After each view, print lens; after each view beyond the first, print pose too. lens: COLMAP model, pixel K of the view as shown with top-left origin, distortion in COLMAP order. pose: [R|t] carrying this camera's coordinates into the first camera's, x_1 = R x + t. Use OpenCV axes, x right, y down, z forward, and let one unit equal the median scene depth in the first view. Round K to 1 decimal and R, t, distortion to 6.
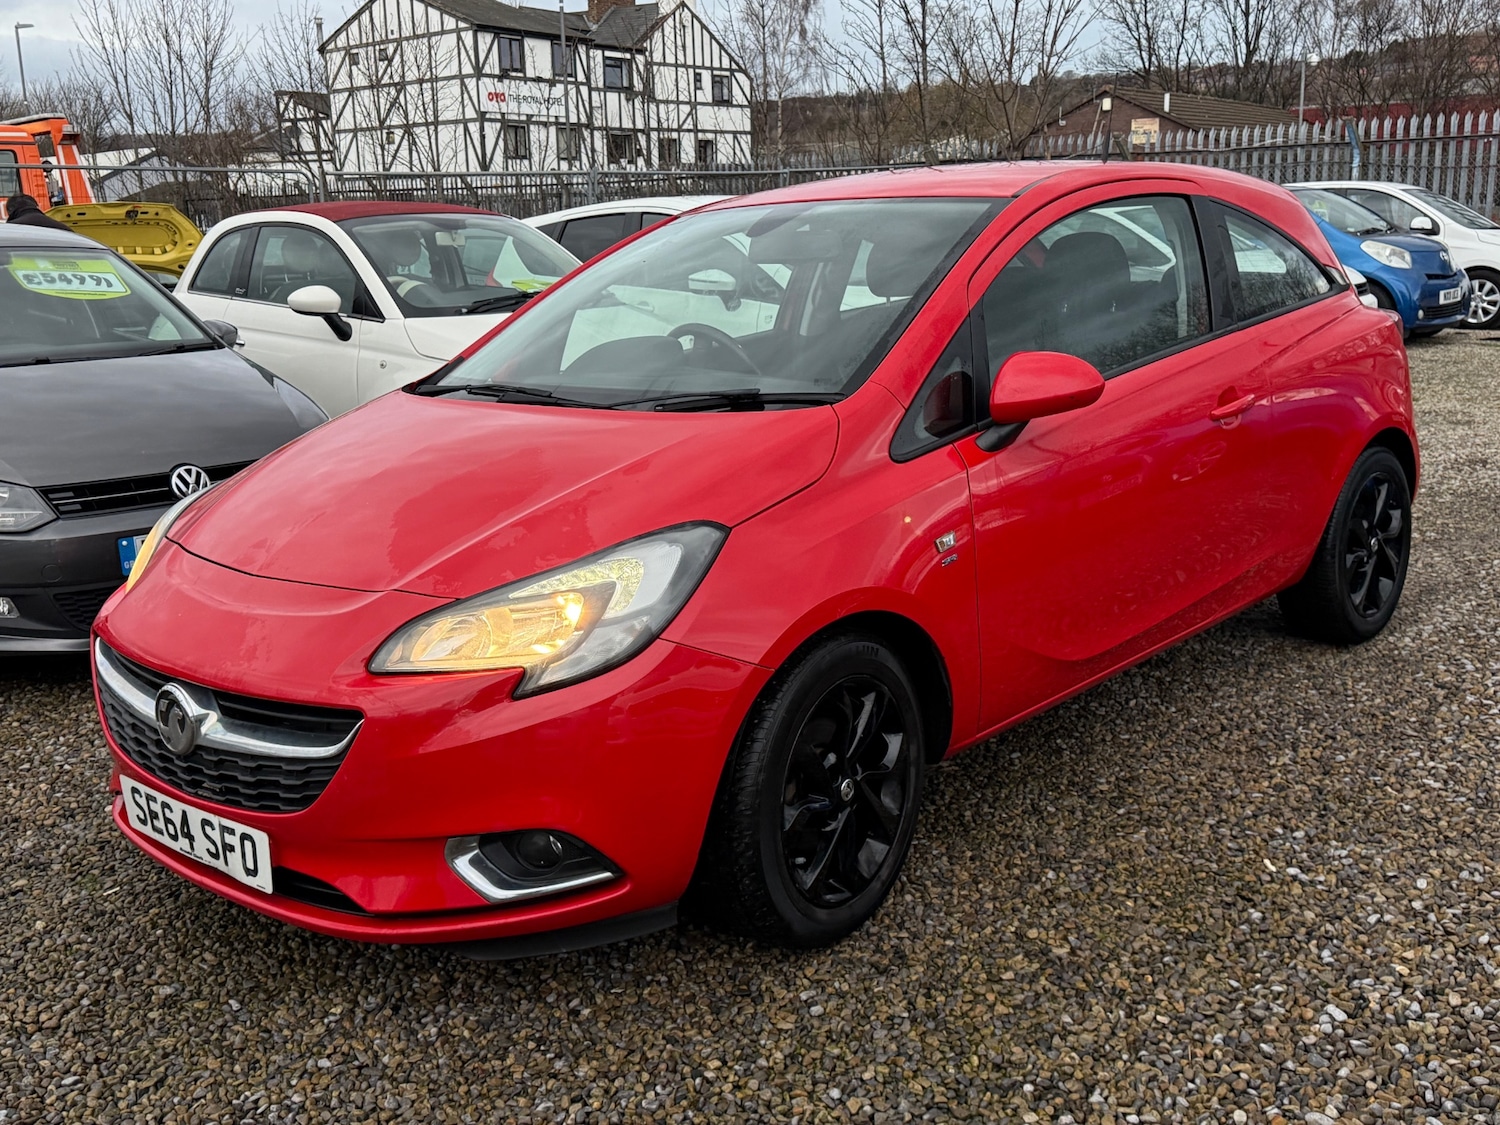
lens RADIAL K [[1642.2, 0, 750.0], [0, 1642.2, 562.5], [0, 0, 1]] dist [0.183294, -0.457023]
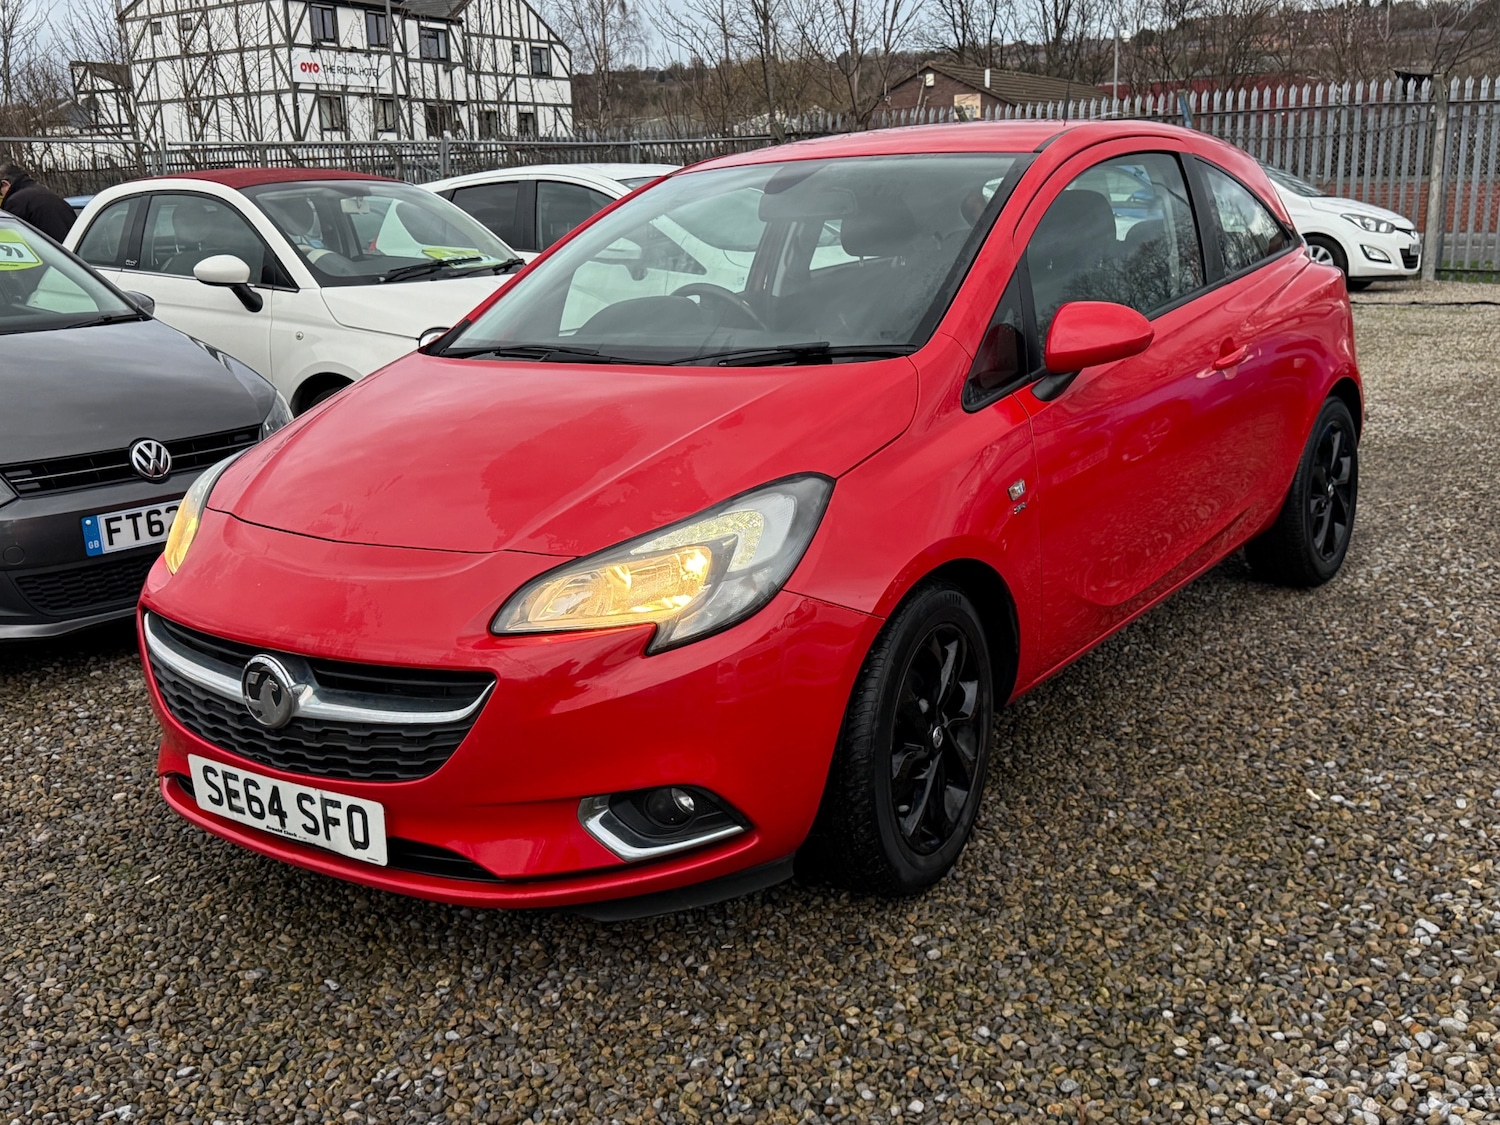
lens RADIAL K [[1644.2, 0, 749.7], [0, 1644.2, 553.1], [0, 0, 1]] dist [0.177481, -0.442516]
pose [[0.992471, -0.030255, 0.118688, -0.168886], [0.029352, 0.999525, 0.009352, 0.012180], [-0.118914, -0.005798, 0.992888, 0.010527]]
